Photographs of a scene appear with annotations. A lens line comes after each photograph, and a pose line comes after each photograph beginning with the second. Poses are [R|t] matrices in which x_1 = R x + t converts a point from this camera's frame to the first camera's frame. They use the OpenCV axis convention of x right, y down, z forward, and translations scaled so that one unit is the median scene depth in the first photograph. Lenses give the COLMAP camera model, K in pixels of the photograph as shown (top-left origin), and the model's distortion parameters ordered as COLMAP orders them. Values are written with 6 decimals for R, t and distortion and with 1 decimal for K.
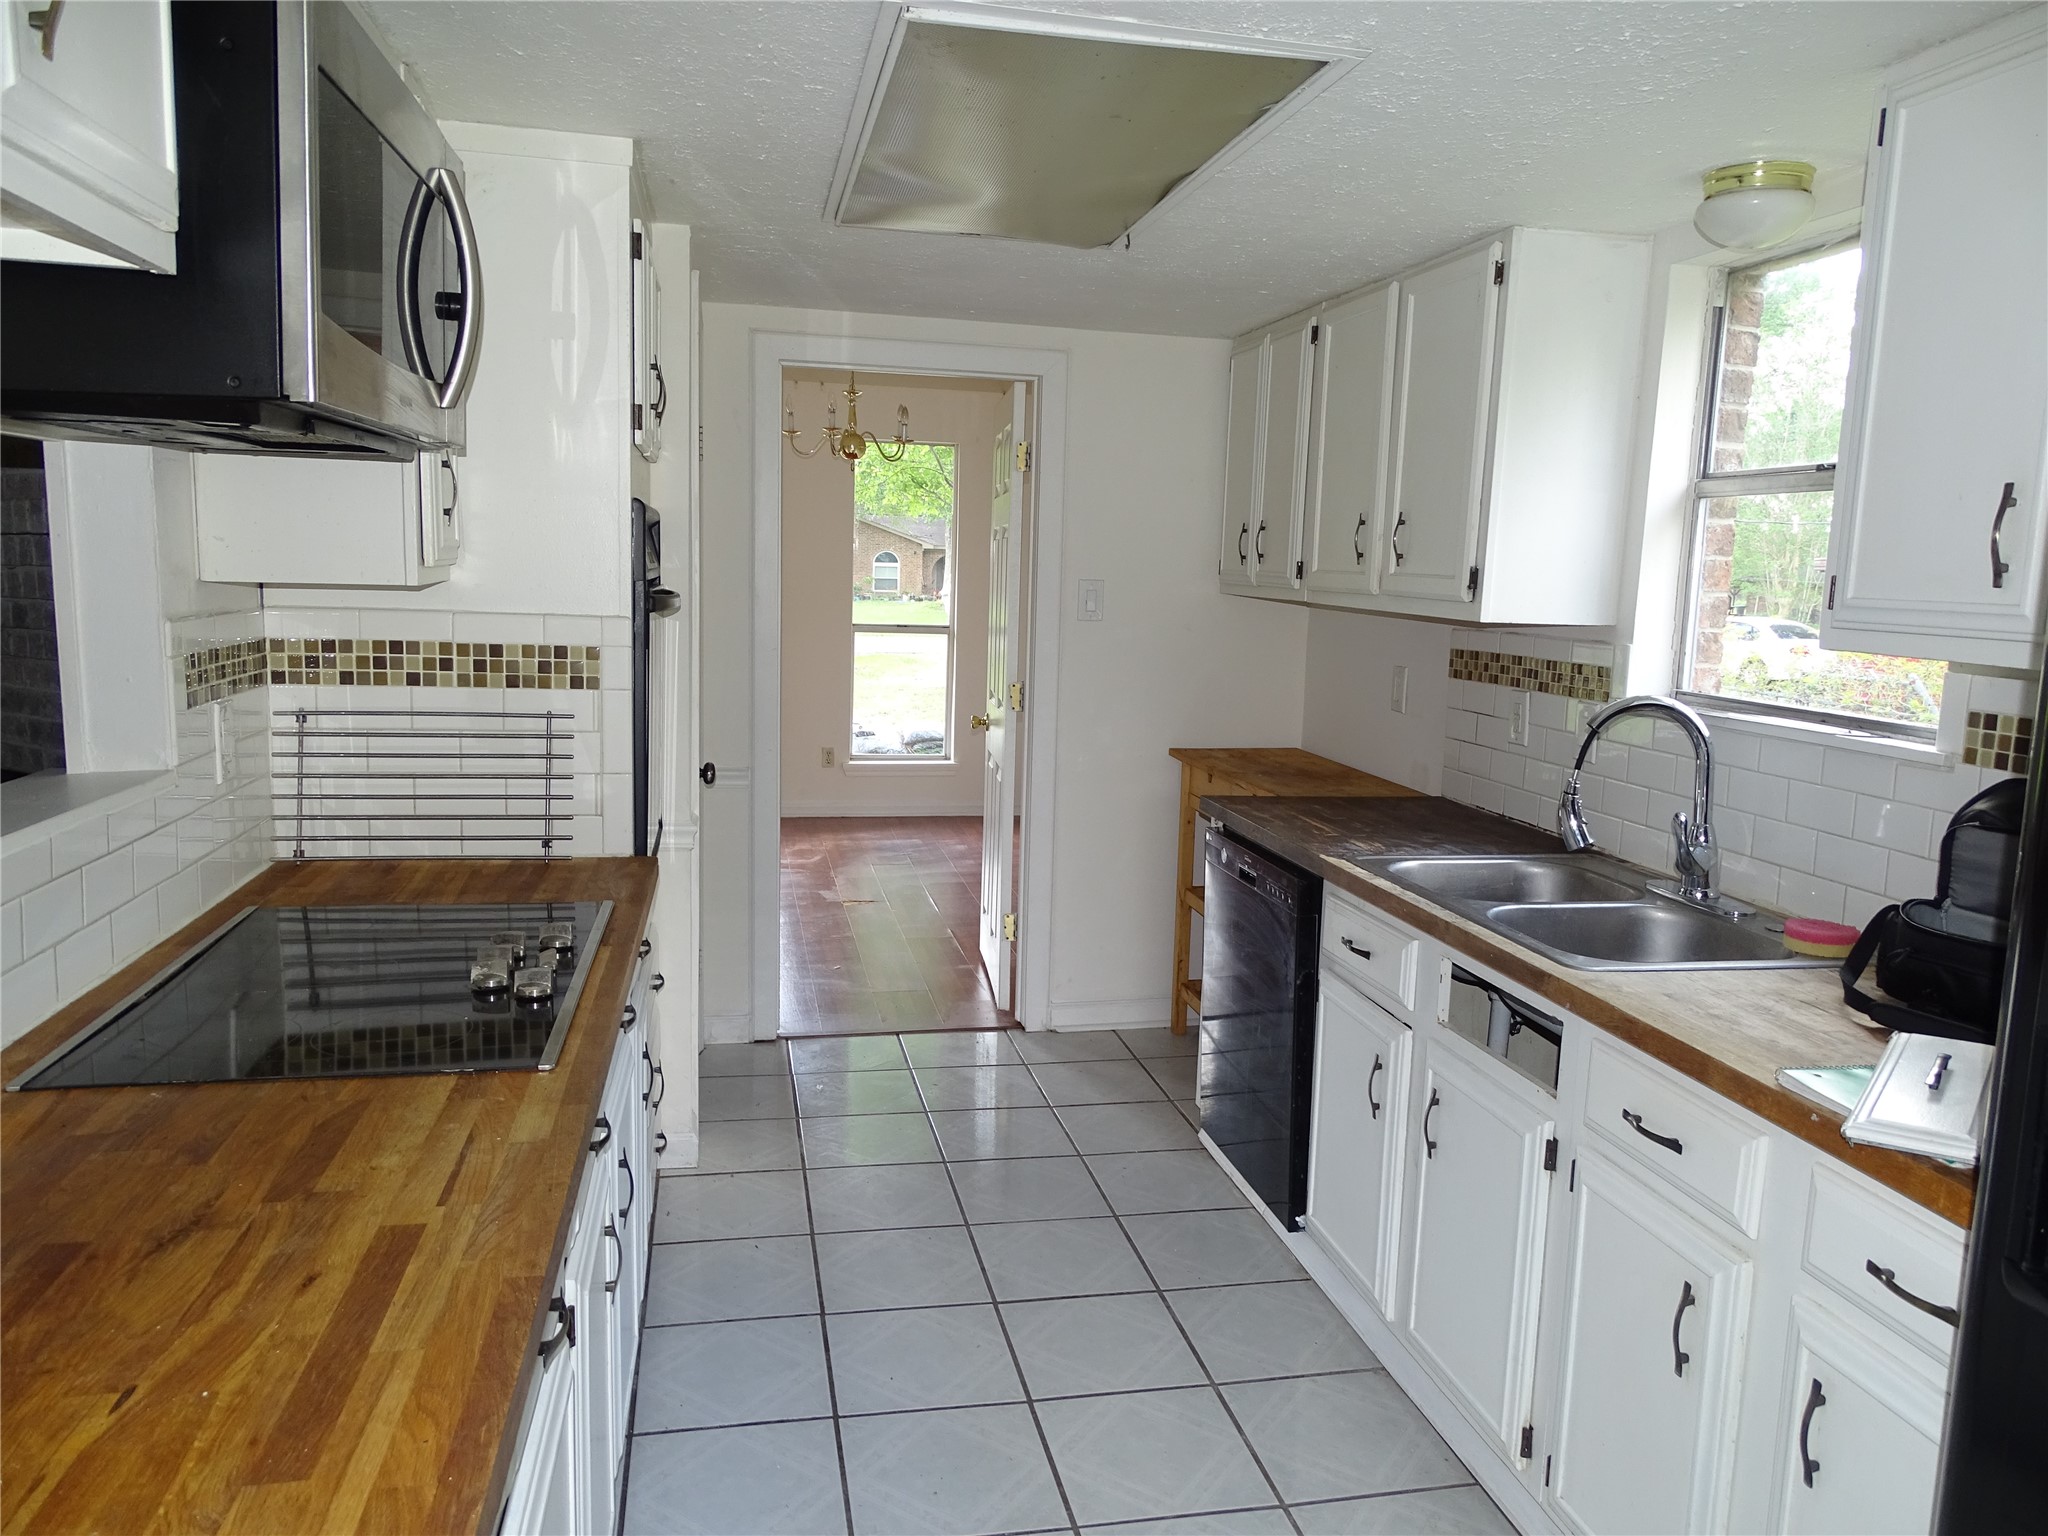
lens RADIAL K [[1460.1, 0, 1029.0], [0, 1460.1, 762.4], [0, 0, 1]] dist [0.001591, 0.001623]
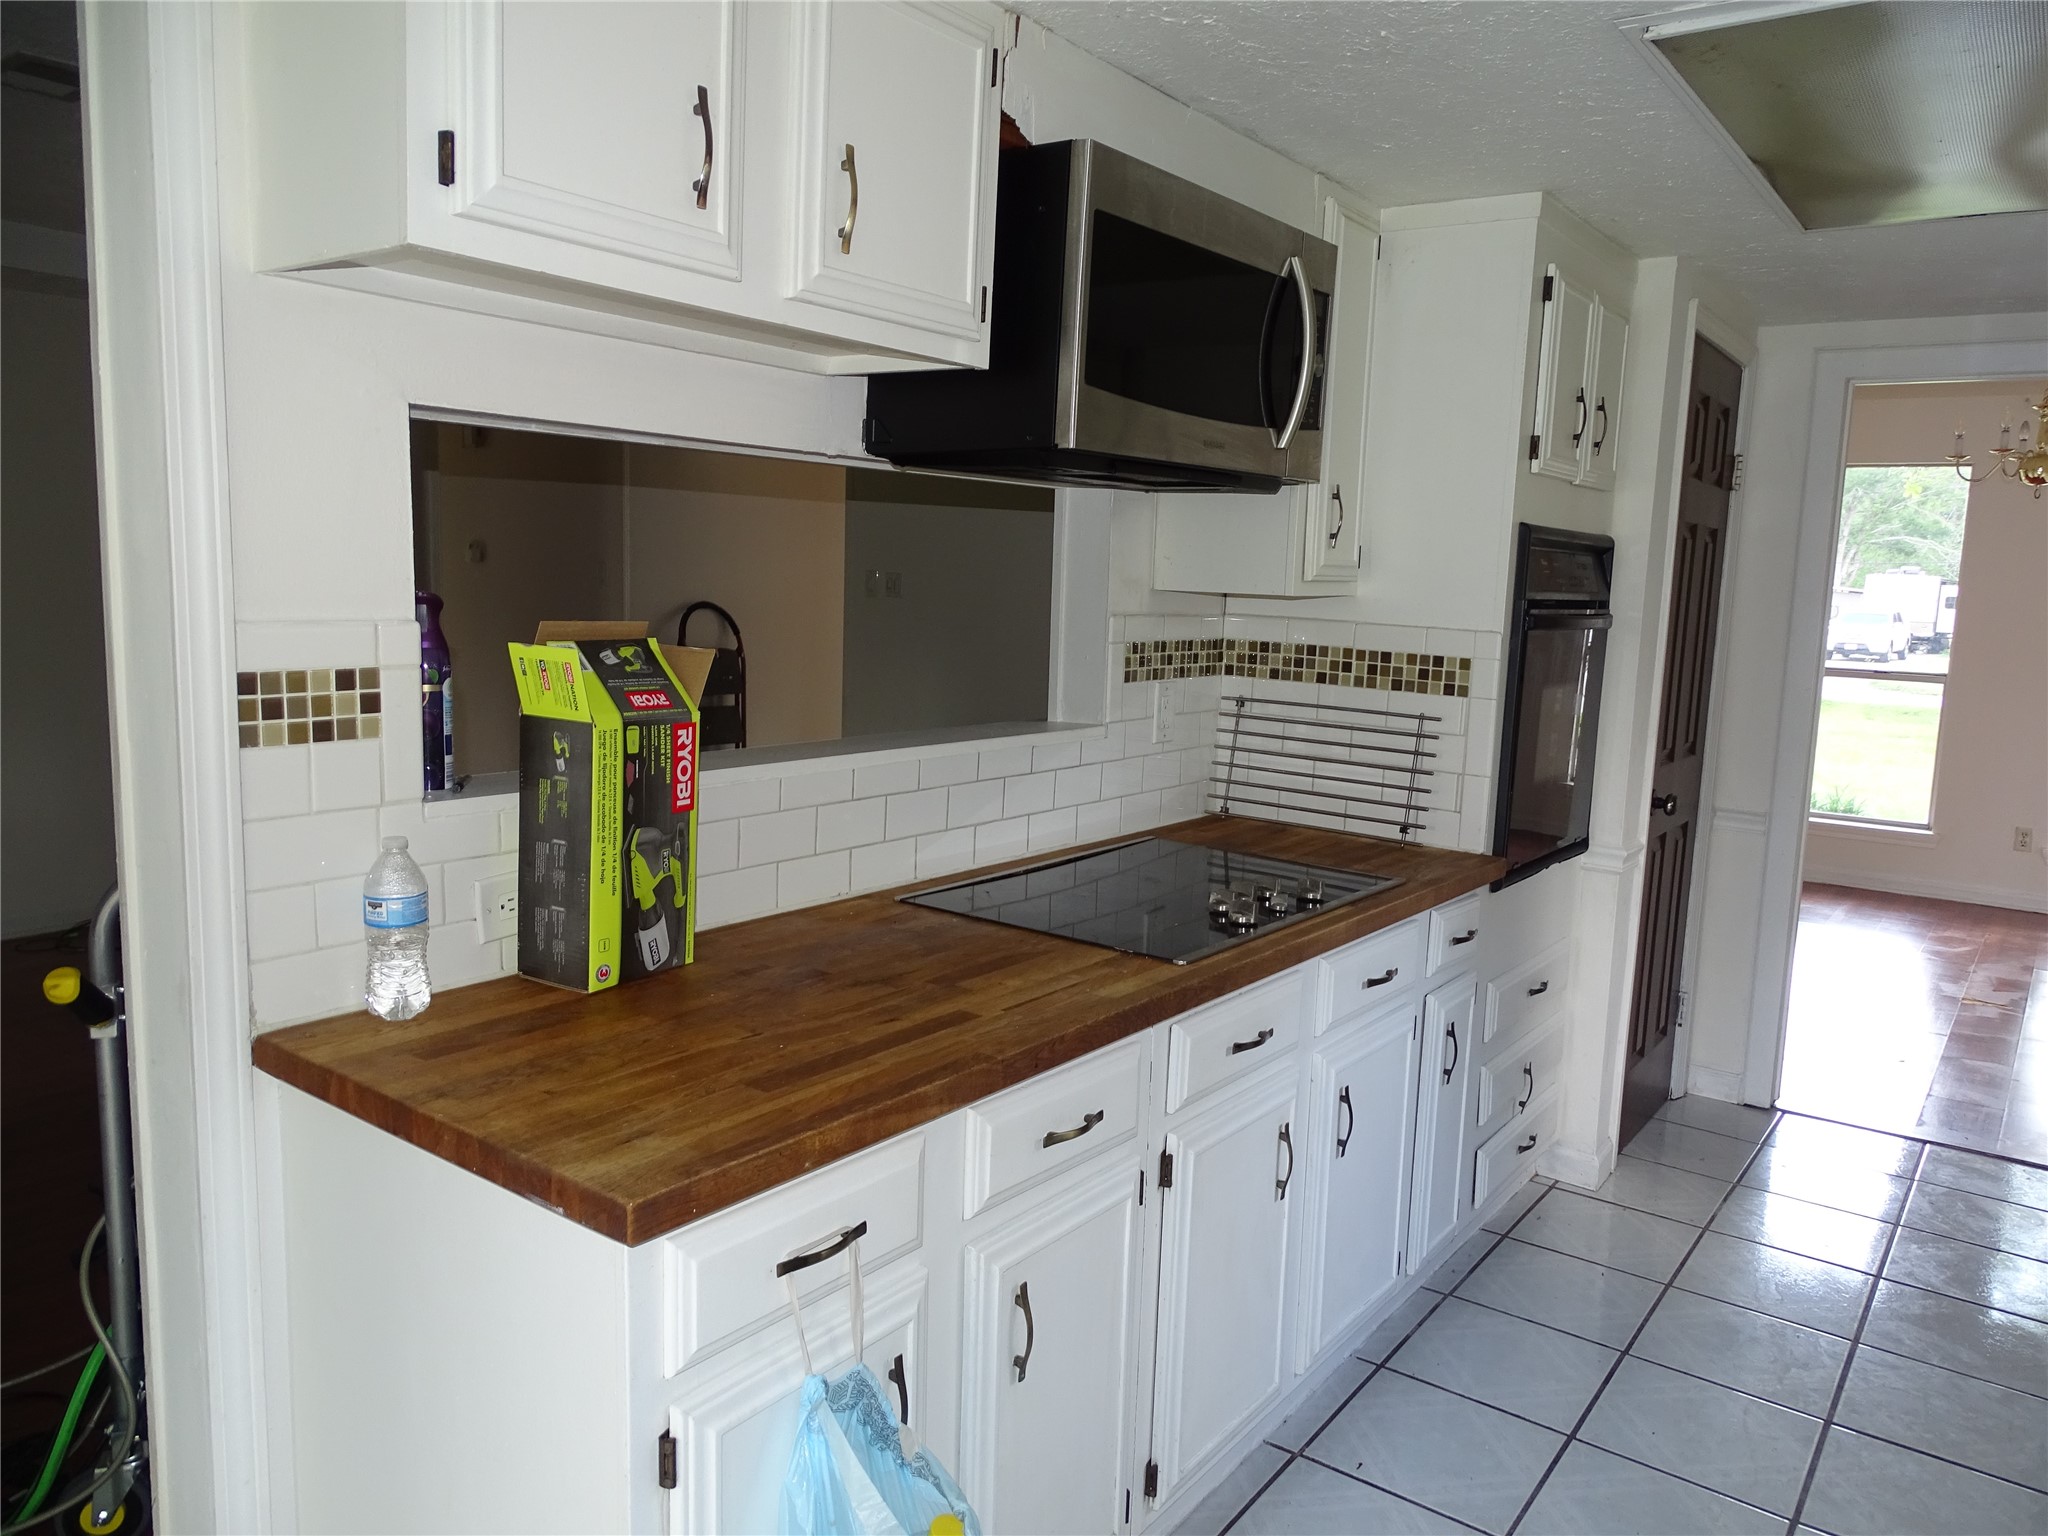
lens RADIAL K [[1460.1, 0, 1038.7], [0, 1460.1, 767.7], [0, 0, 1]] dist [0.001591, 0.001623]
pose [[0.669181, 0.097941, -0.736616, 0.313586], [-0.120733, 0.992435, 0.022275, 0.017560], [0.733226, 0.074028, 0.675944, 0.027446]]
